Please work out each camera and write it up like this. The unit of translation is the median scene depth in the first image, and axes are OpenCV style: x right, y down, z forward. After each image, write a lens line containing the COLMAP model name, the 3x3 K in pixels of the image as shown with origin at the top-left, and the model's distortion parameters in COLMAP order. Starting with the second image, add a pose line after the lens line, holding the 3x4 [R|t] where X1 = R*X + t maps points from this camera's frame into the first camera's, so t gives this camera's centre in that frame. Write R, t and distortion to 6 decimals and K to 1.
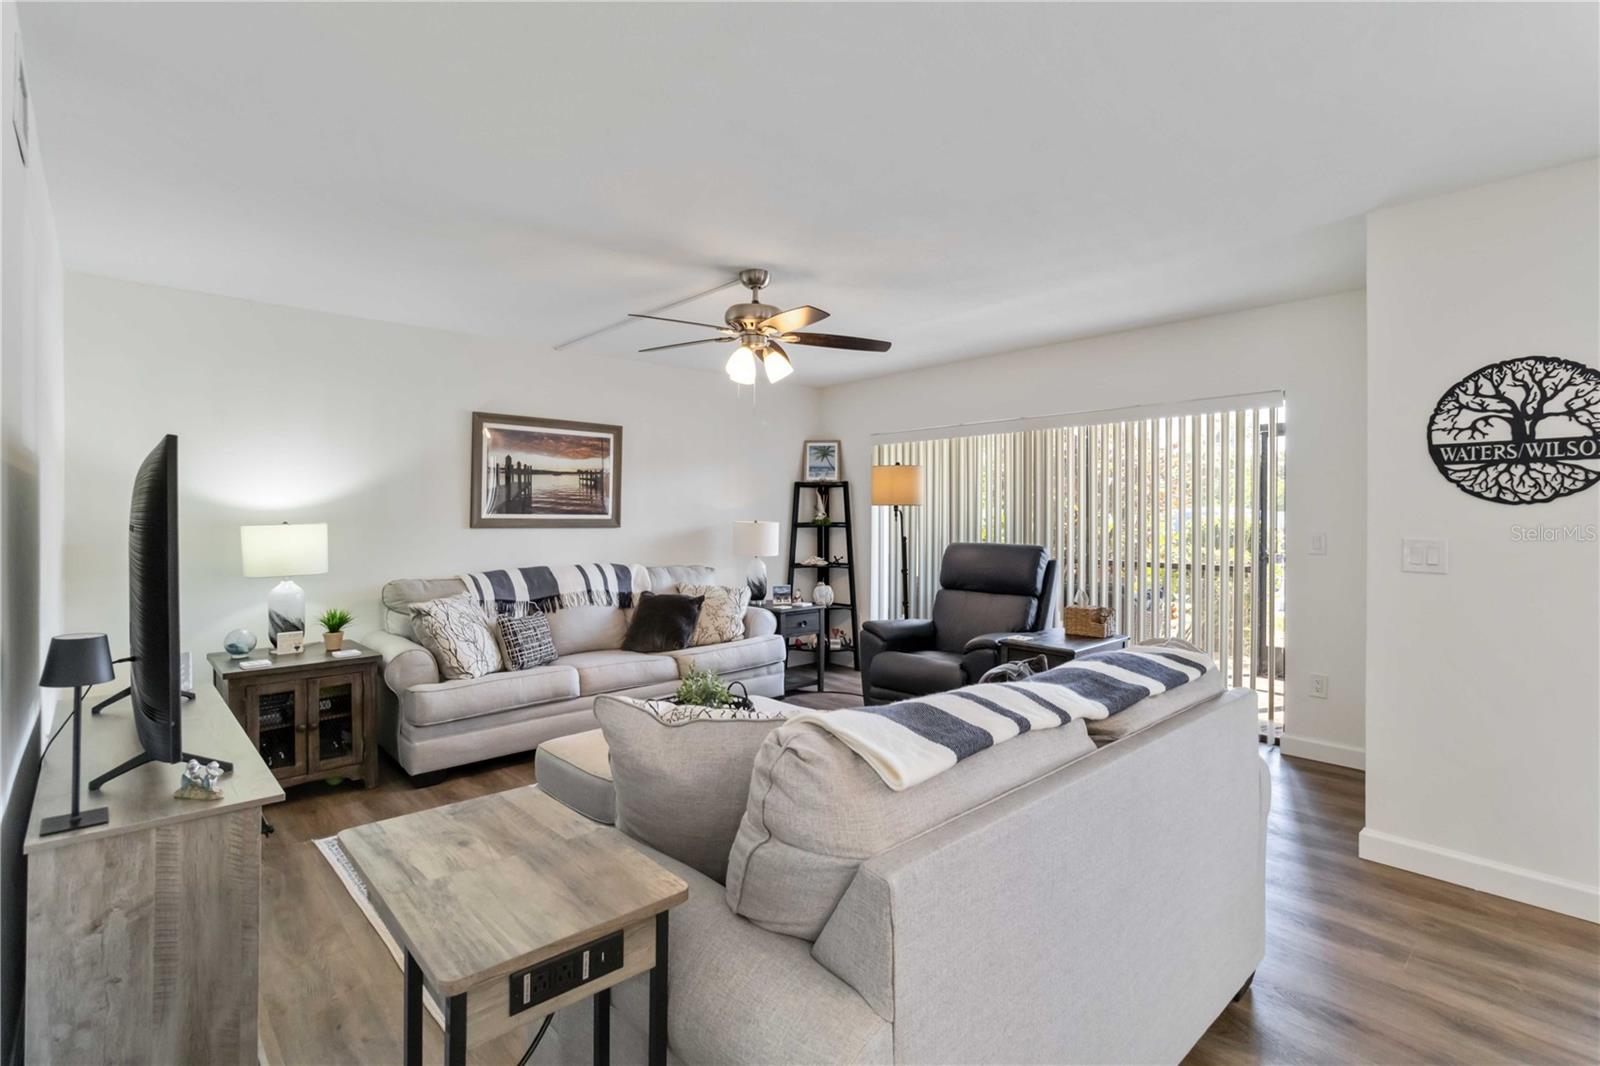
lens RADIAL K [[750.2, 0, 803.0], [0, 750.2, 514.5], [0, 0, 1]] dist [0.000720, 0.000439]
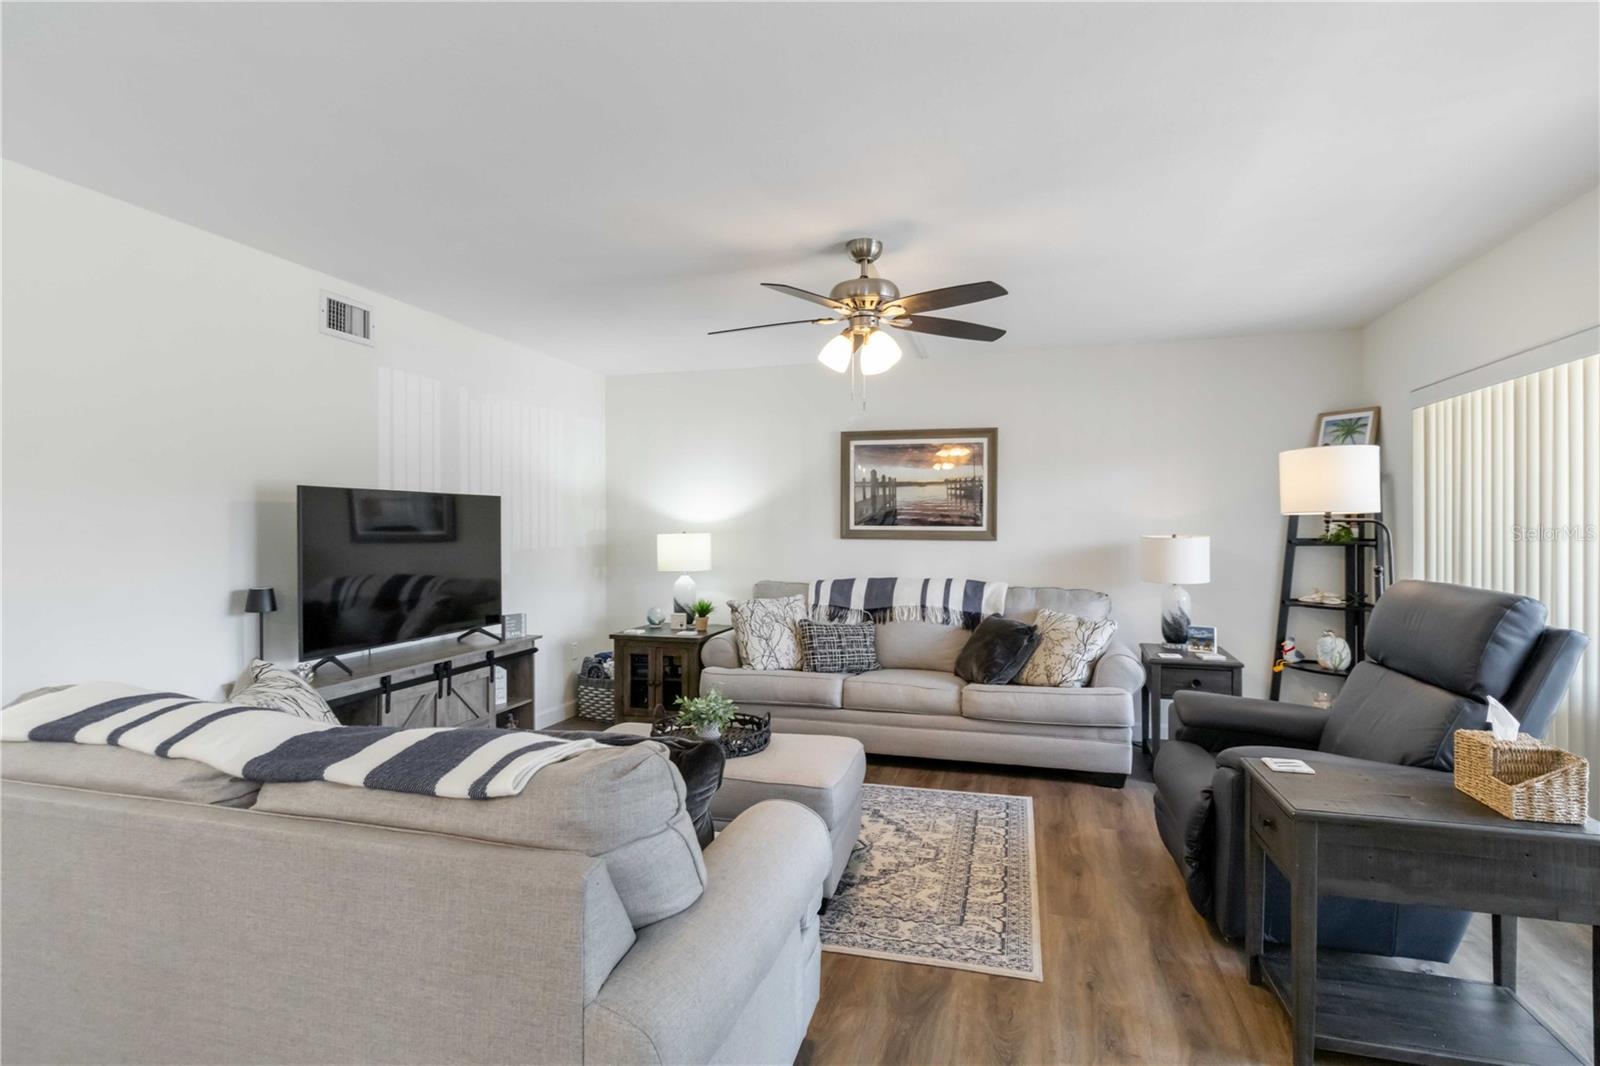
lens RADIAL K [[776.6, 0, 798.5], [0, 776.6, 524.1], [0, 0, 1]] dist [0.001839, 0.000206]
pose [[0.514658, -0.000363, -0.857395, 0.878463], [0.001177, 0.999999, 0.000283, -0.005830], [0.857395, -0.001155, 0.514658, 0.647236]]
